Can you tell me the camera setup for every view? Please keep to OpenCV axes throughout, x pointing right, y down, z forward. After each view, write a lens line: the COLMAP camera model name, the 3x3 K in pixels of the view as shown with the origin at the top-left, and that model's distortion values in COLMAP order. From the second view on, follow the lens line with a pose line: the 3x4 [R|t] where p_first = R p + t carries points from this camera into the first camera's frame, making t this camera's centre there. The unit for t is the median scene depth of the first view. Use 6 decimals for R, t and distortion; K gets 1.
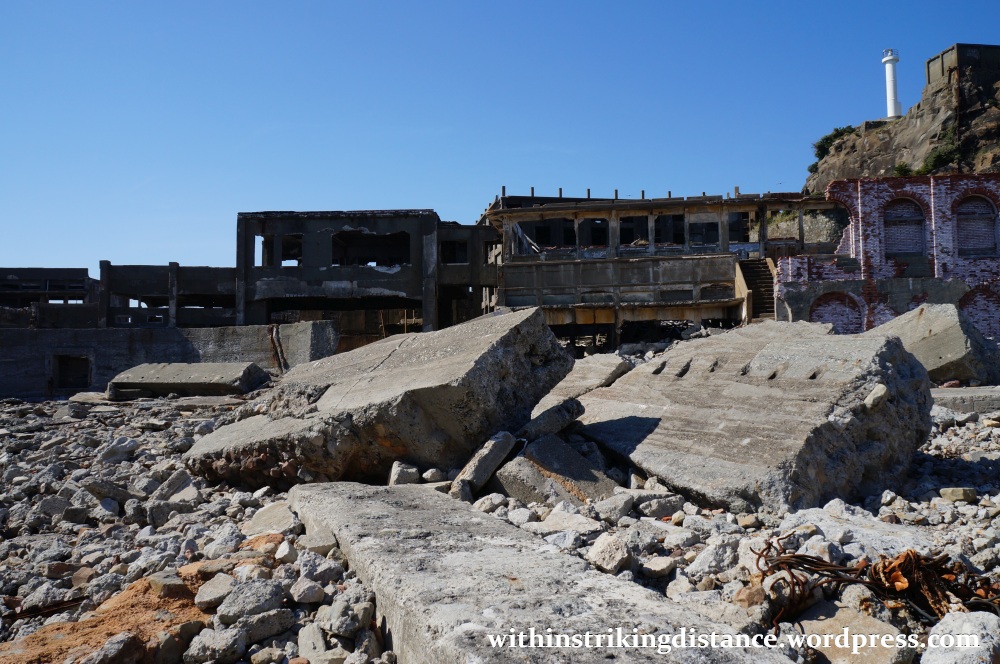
lens RADIAL K [[778.8, 0, 500.4], [0, 778.8, 333.0], [0, 0, 1]] dist [-0.017419, 0.000142]
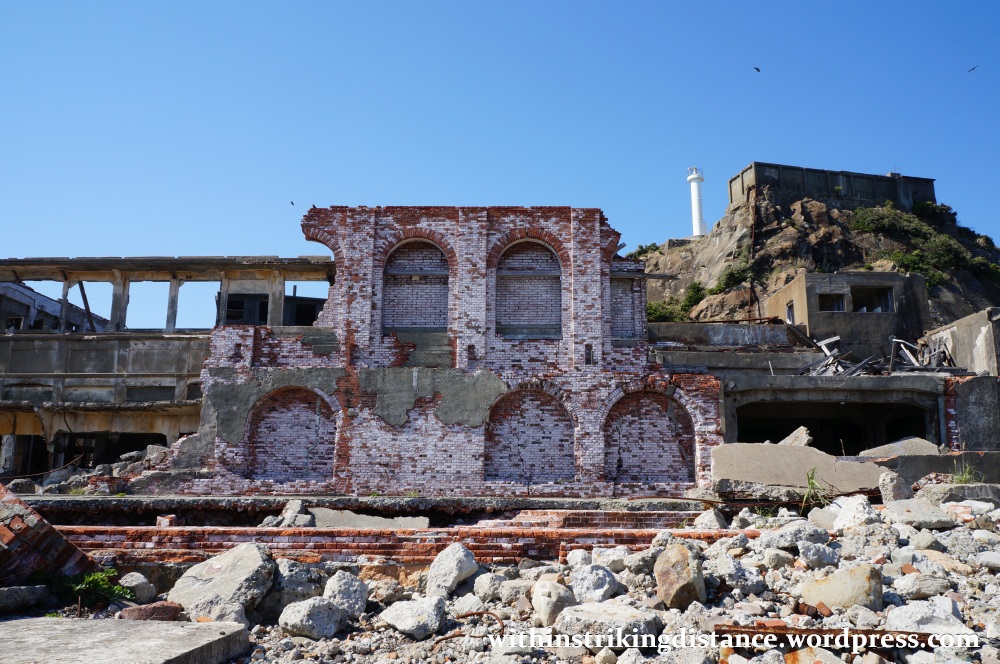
lens RADIAL K [[778.8, 0, 499.3], [0, 778.8, 332.1], [0, 0, 1]] dist [-0.017419, 0.000142]
pose [[0.992415, 0.046370, 0.113855, 0.197358], [-0.026595, 0.985185, -0.169422, 0.000730], [-0.120024, 0.165109, 0.978945, 0.150900]]
